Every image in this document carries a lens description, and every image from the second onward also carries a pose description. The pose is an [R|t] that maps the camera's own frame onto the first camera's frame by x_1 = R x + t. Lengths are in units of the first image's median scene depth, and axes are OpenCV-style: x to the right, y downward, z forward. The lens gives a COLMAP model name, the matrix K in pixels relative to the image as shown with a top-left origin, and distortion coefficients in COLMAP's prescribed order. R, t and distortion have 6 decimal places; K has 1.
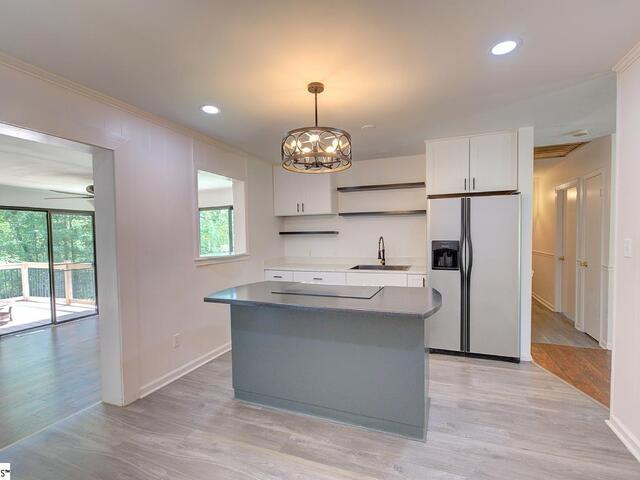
lens RADIAL K [[311.9, 0, 323.2], [0, 311.9, 244.8], [0, 0, 1]] dist [-0.001408, -0.000146]
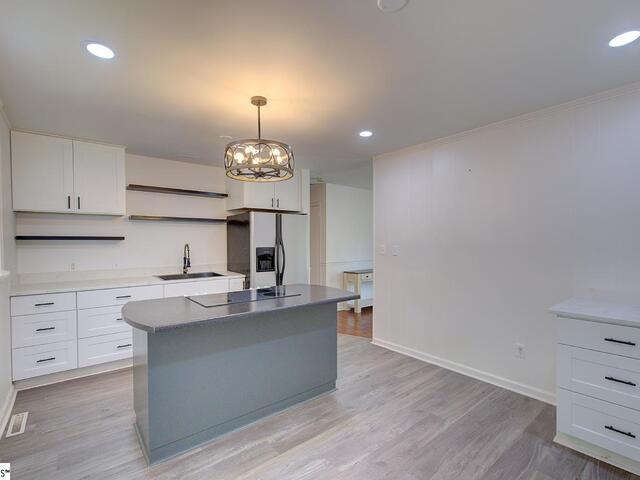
lens RADIAL K [[311.9, 0, 323.2], [0, 311.9, 244.8], [0, 0, 1]] dist [-0.001408, -0.000146]
pose [[0.479983, 0.002544, 0.877274, -0.591486], [0.020595, 0.999688, -0.014167, -0.001181], [-0.877036, 0.024868, 0.479781, 0.228180]]
